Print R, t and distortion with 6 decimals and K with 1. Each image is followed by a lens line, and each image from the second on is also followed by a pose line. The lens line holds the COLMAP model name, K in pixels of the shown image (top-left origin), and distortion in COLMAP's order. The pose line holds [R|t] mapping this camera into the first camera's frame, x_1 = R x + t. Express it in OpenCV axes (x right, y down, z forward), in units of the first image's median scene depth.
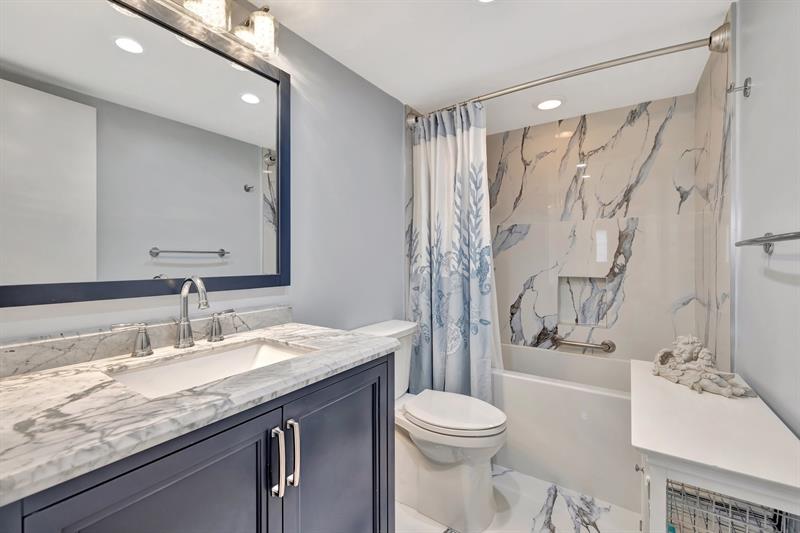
lens RADIAL K [[338.6, 0, 401.6], [0, 338.6, 266.1], [0, 0, 1]] dist [0.004146, -0.000626]
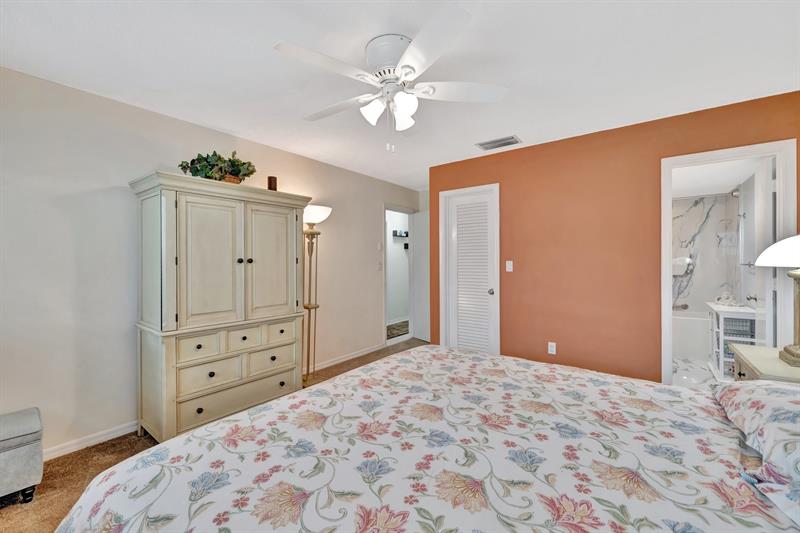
lens RADIAL K [[338.6, 0, 399.0], [0, 338.6, 263.6], [0, 0, 1]] dist [0.004146, -0.000626]
pose [[0.999411, -0.000241, -0.034331, -1.200738], [0.000045, 0.999984, -0.005693, -0.029194], [0.034331, 0.005688, 0.999394, -1.301787]]
